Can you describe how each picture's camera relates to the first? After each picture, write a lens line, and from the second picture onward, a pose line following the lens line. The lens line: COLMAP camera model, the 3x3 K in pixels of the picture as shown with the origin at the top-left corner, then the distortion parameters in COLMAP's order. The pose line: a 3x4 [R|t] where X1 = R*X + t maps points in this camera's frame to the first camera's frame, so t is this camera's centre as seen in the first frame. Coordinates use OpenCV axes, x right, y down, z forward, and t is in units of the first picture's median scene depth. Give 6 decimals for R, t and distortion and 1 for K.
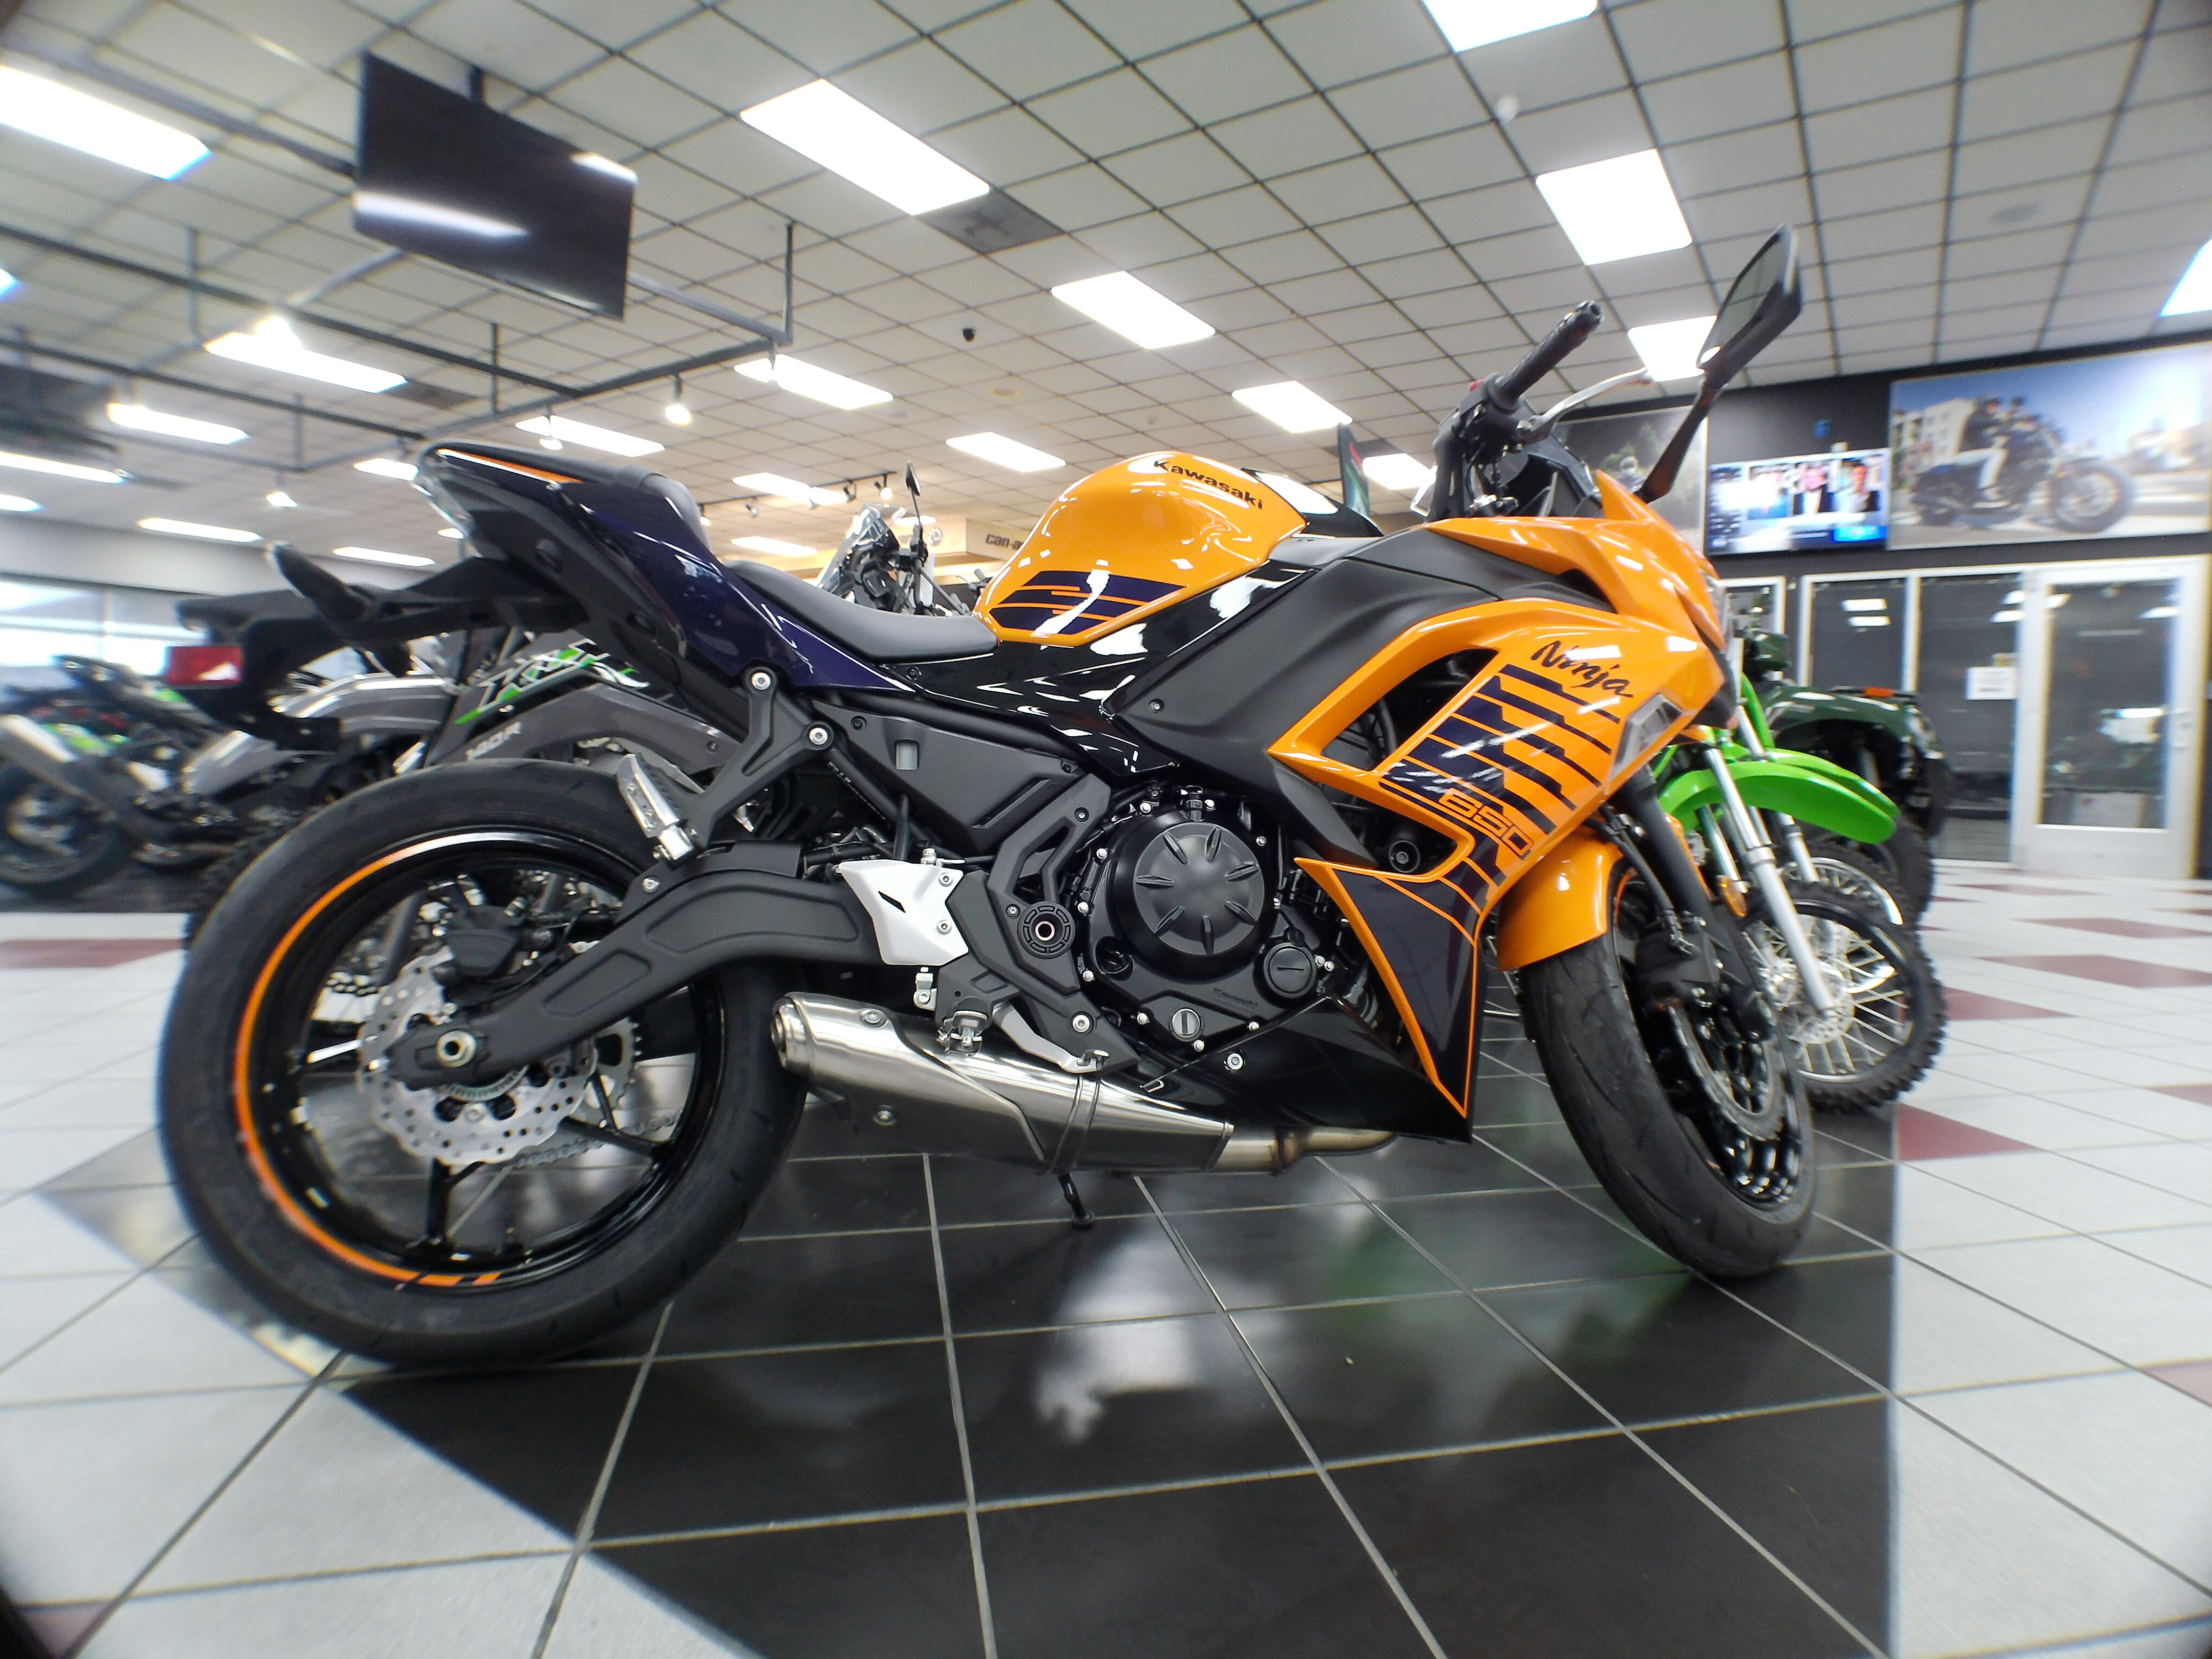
lens RADIAL K [[1197.1, 0, 1135.7], [0, 1197.1, 828.4], [0, 0, 1]] dist [-0.034575, 0.000284]
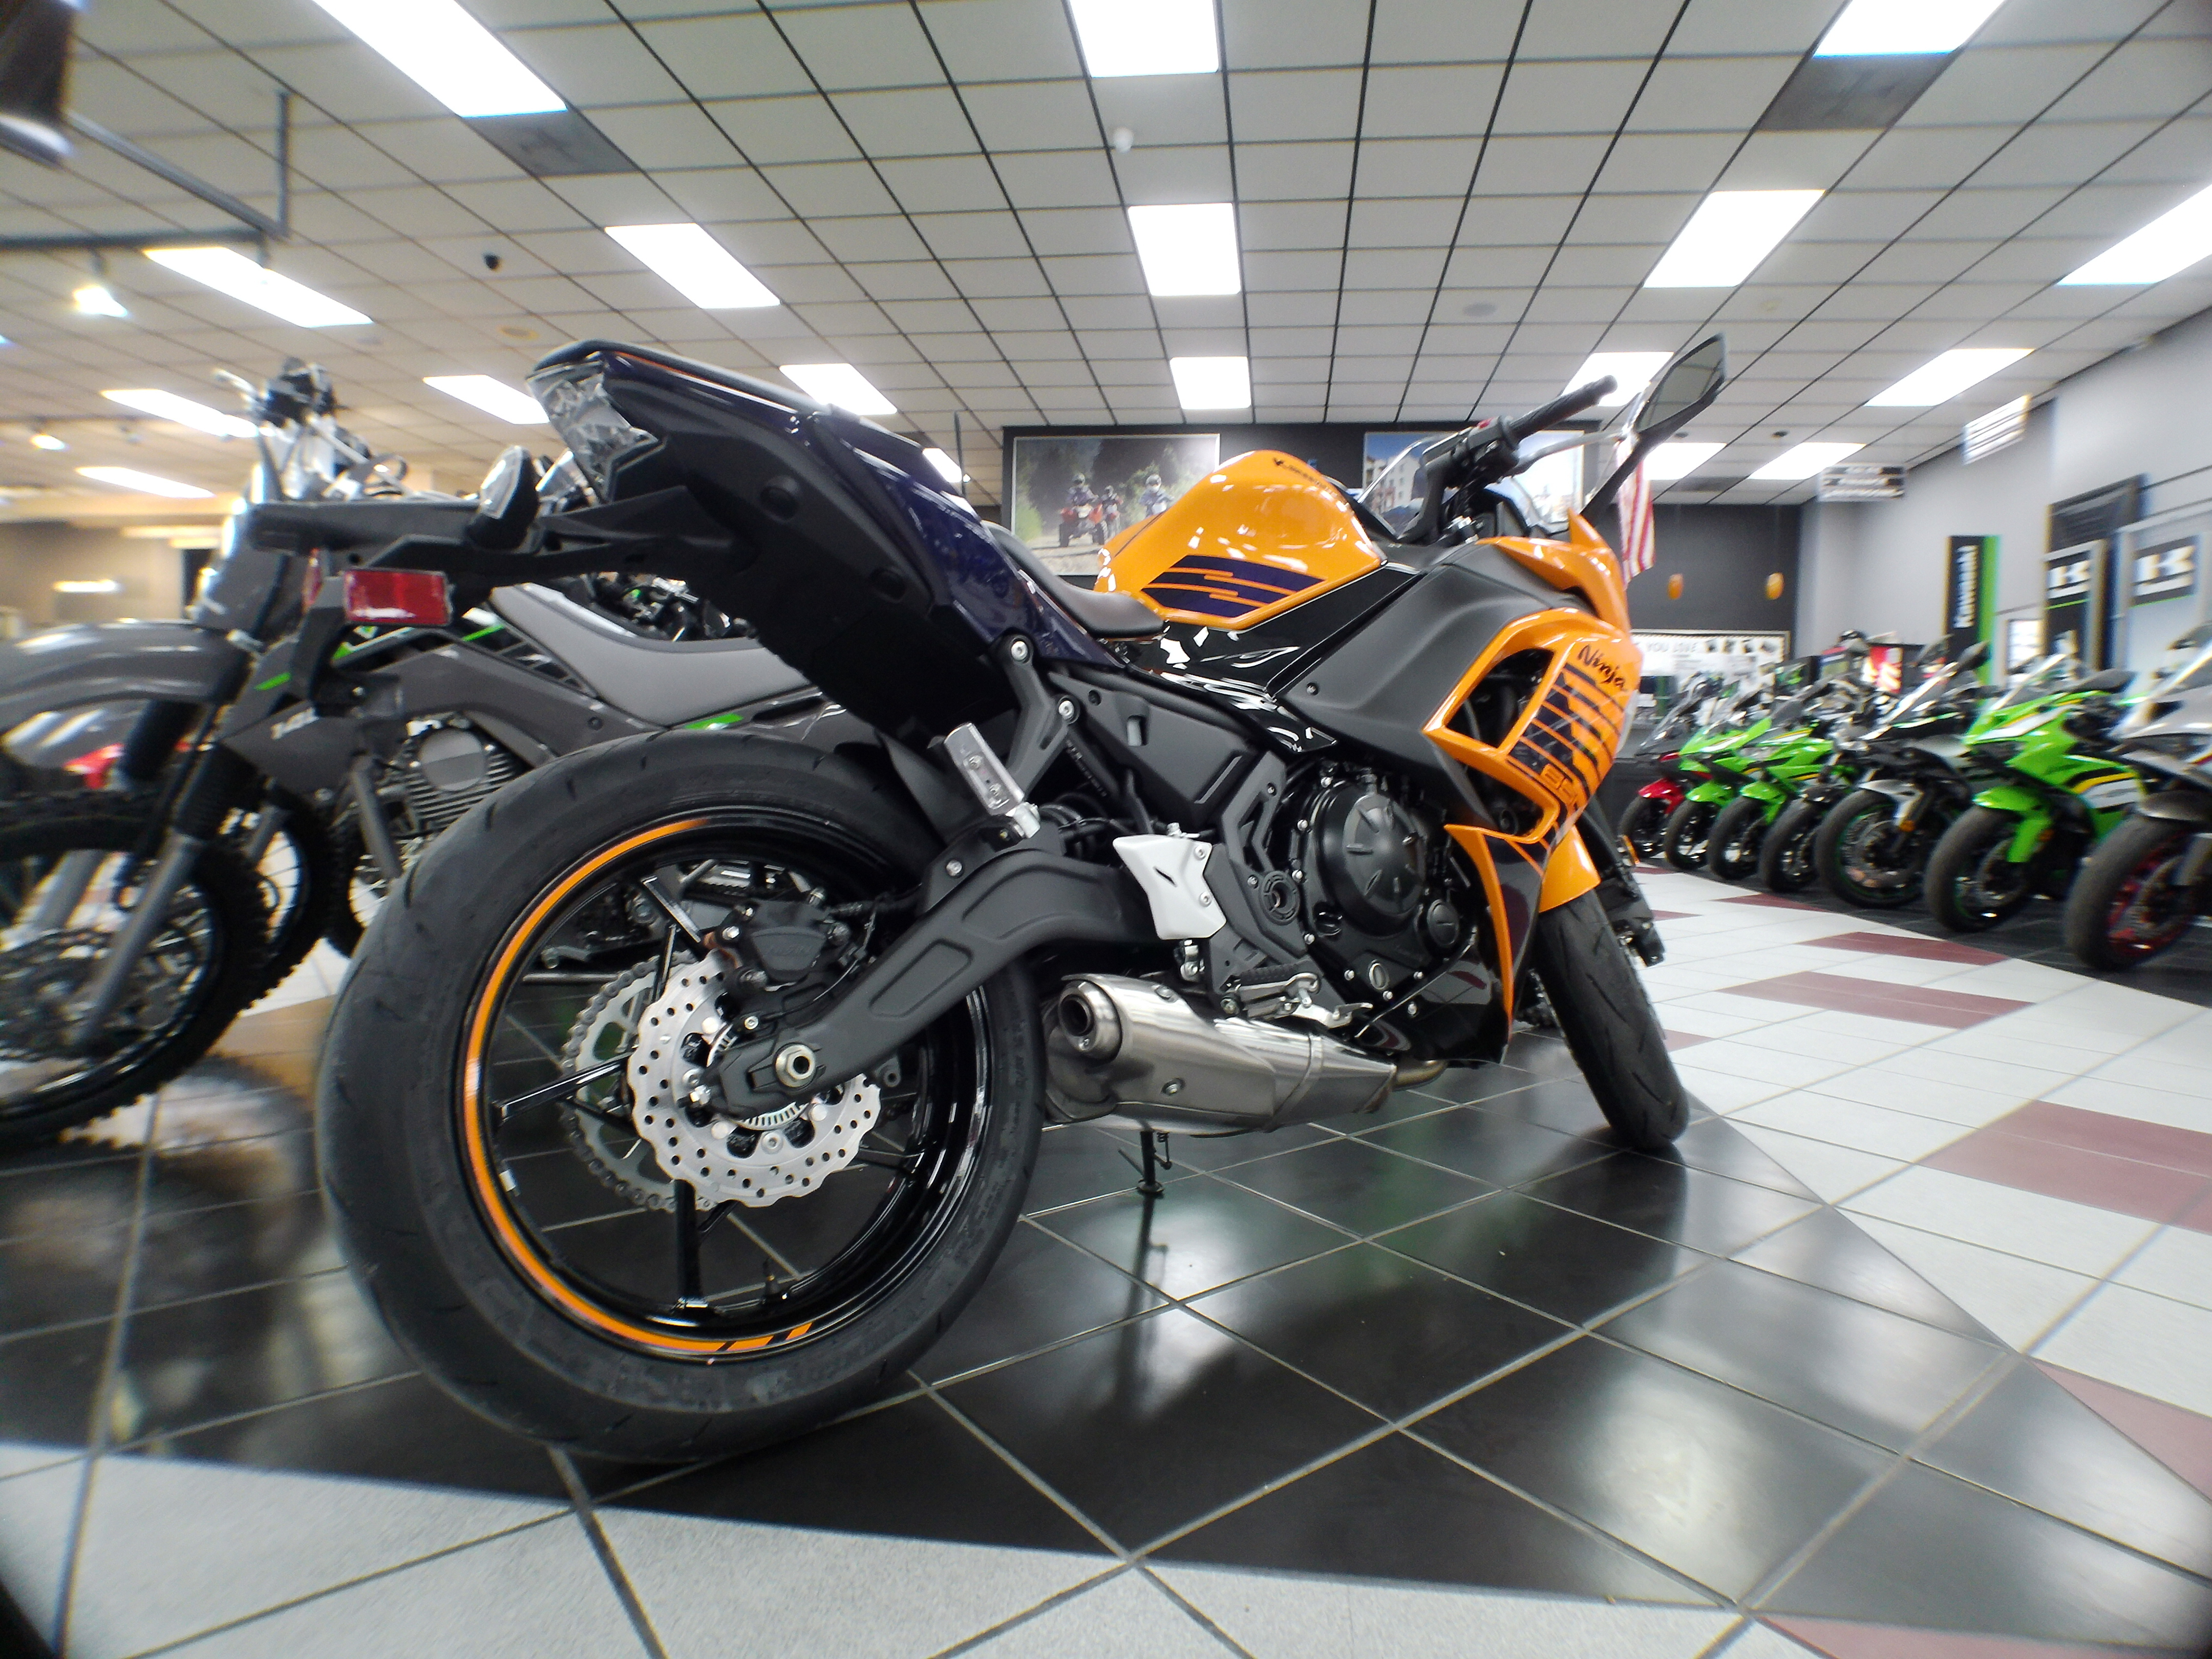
lens RADIAL K [[1196.6, 0, 1140.1], [0, 1196.6, 830.4], [0, 0, 1]] dist [-0.036039, 0.002106]
pose [[0.900024, -0.024125, 0.435172, -0.188164], [0.020832, 0.999707, 0.012338, 0.002803], [-0.435342, -0.002039, 0.900263, 0.030305]]
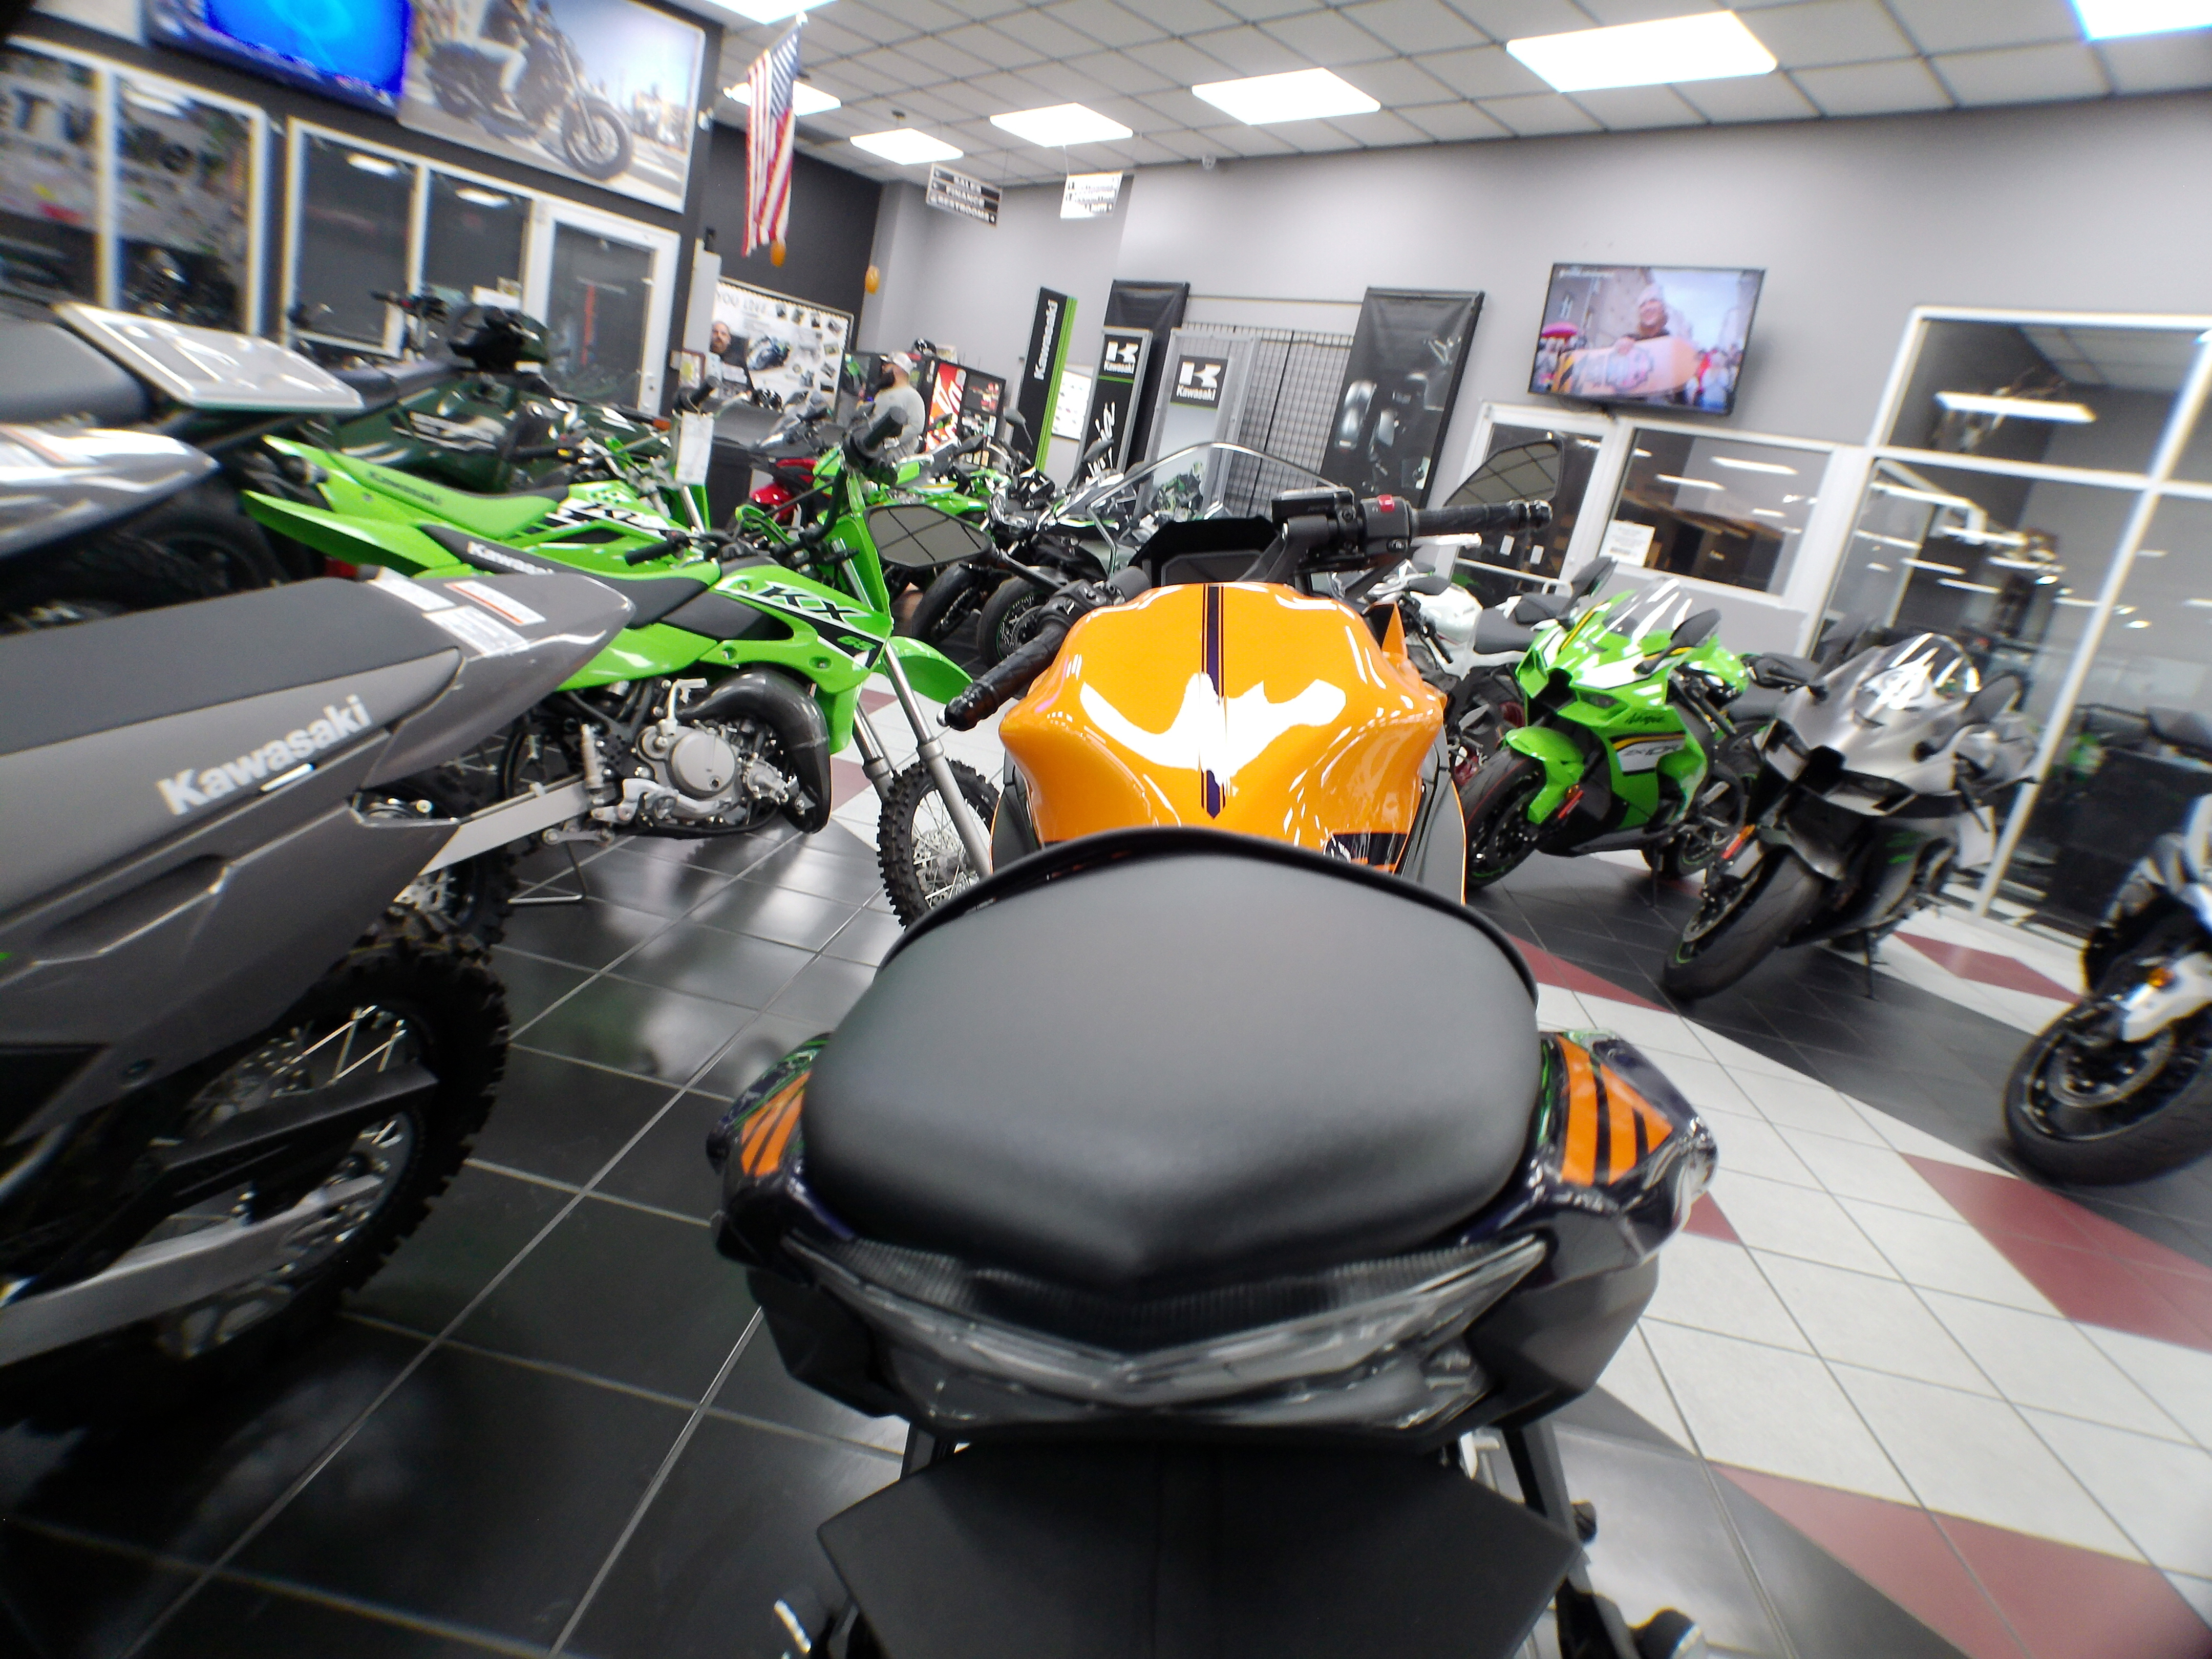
lens RADIAL K [[1196.6, 0, 1140.1], [0, 1196.6, 830.4], [0, 0, 1]] dist [-0.036039, 0.002106]
pose [[0.298815, -0.214375, 0.929921, -0.233978], [-0.158121, 0.949851, 0.269779, -0.123381], [-0.941120, -0.227654, 0.249933, 0.309651]]
